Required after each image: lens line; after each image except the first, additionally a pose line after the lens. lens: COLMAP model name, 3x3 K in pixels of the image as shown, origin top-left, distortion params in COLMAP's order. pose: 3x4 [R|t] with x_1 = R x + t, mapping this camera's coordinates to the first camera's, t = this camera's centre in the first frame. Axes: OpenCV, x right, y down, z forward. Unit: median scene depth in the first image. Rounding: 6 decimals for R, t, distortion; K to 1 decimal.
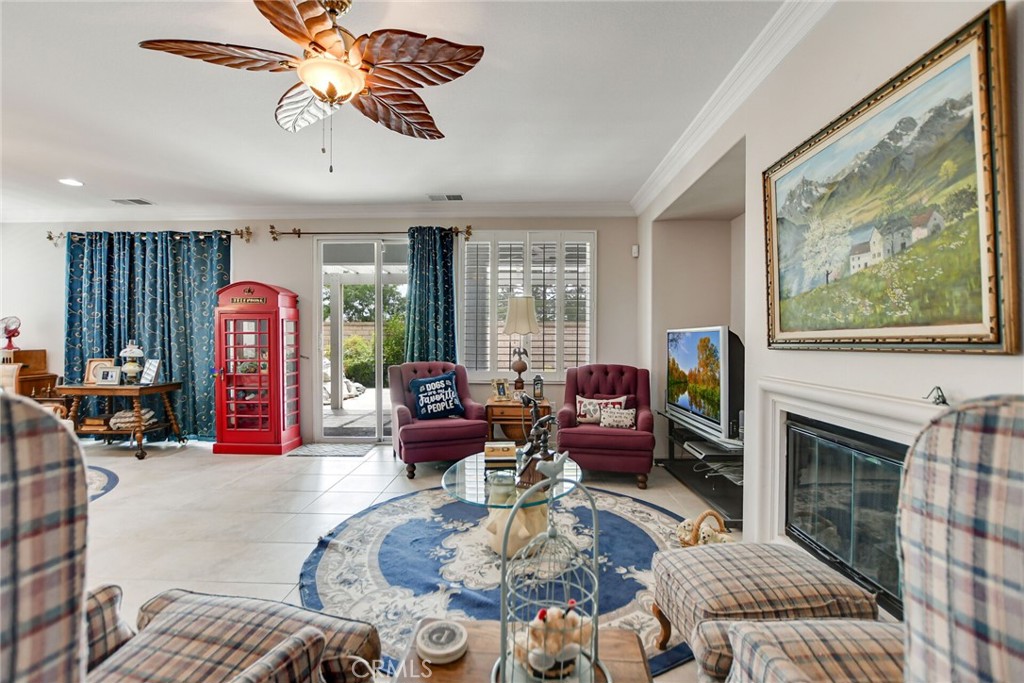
lens RADIAL K [[457.8, 0, 512.0], [0, 457.8, 341.5], [0, 0, 1]] dist [-0.021350, 0.000719]
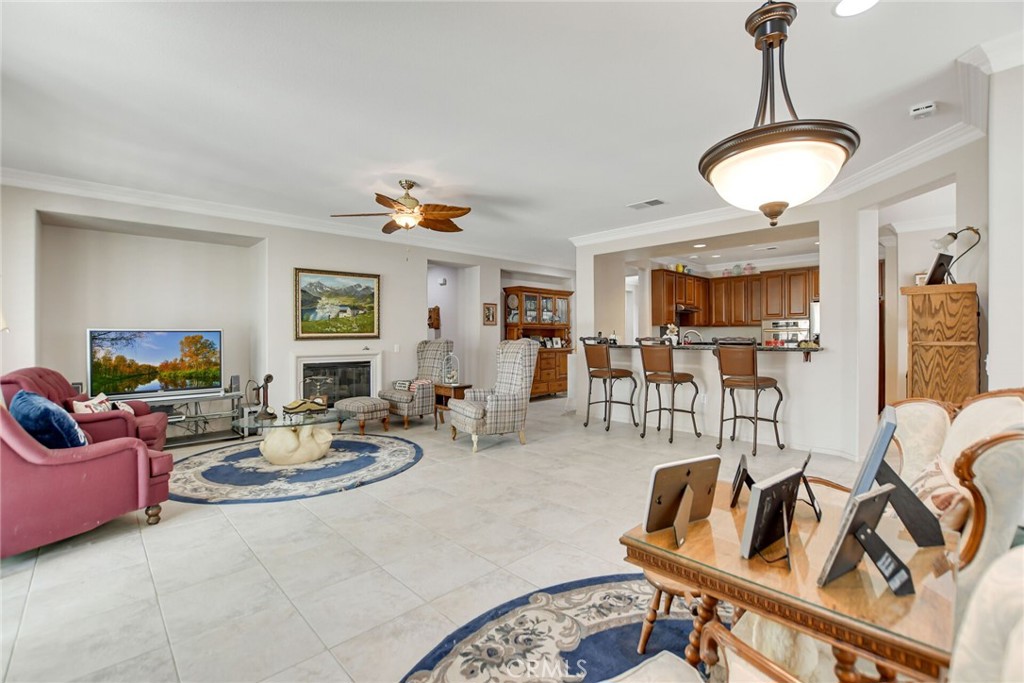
lens RADIAL K [[450.4, 0, 507.1], [0, 450.4, 340.1], [0, 0, 1]] dist [-0.019846, 0.001062]
pose [[-0.703110, -0.006766, 0.711049, -2.138664], [0.006180, 0.999859, 0.015625, -0.017767], [-0.711054, 0.015380, -0.702969, 2.047021]]
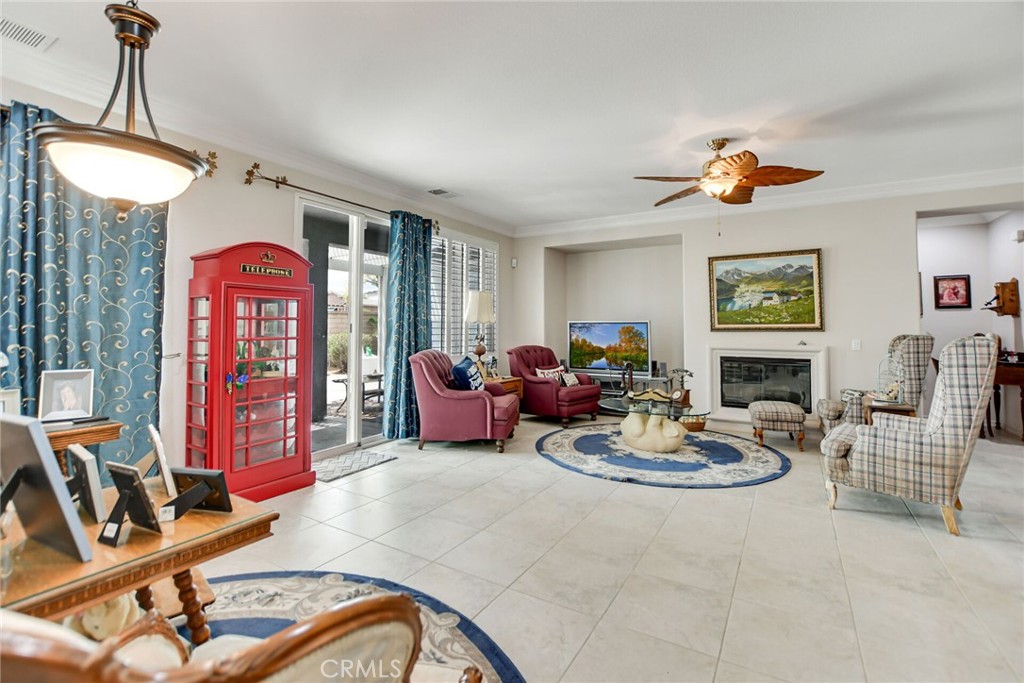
lens RADIAL K [[459.2, 0, 511.0], [0, 459.2, 309.8], [0, 0, 1]] dist [-0.018594, 0.000225]
pose [[0.492457, 0.030649, 0.869797, -2.232030], [0.003047, 0.999313, -0.036938, -0.012883], [-0.870331, 0.020841, 0.492026, 0.782705]]
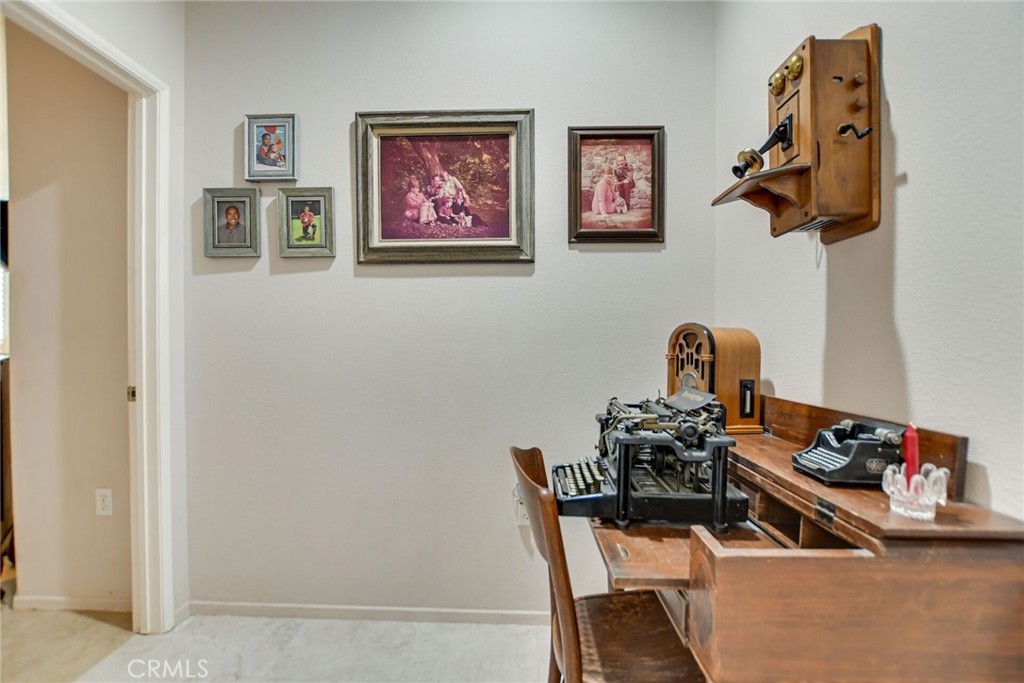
lens RADIAL K [[450.4, 0, 507.1], [0, 450.4, 340.1], [0, 0, 1]] dist [-0.019846, 0.001062]
pose [[-0.006653, -0.007491, 0.999950, 0.790091], [0.001859, 0.999970, 0.007503, 0.057704], [-0.999976, 0.001909, -0.006639, -0.037297]]
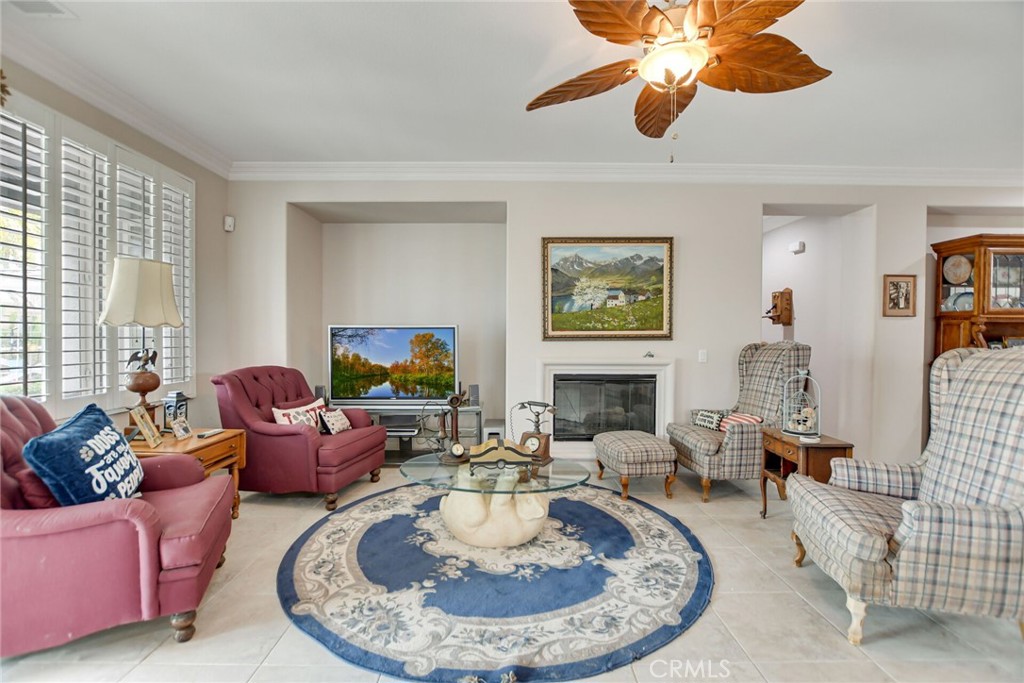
lens RADIAL K [[450.4, 0, 507.1], [0, 450.4, 340.1], [0, 0, 1]] dist [-0.019846, 0.001062]
pose [[-0.034383, -0.014280, 0.999307, -1.254123], [0.002092, 0.999895, 0.014360, -0.011767], [-0.999407, 0.002584, -0.034349, 1.291798]]
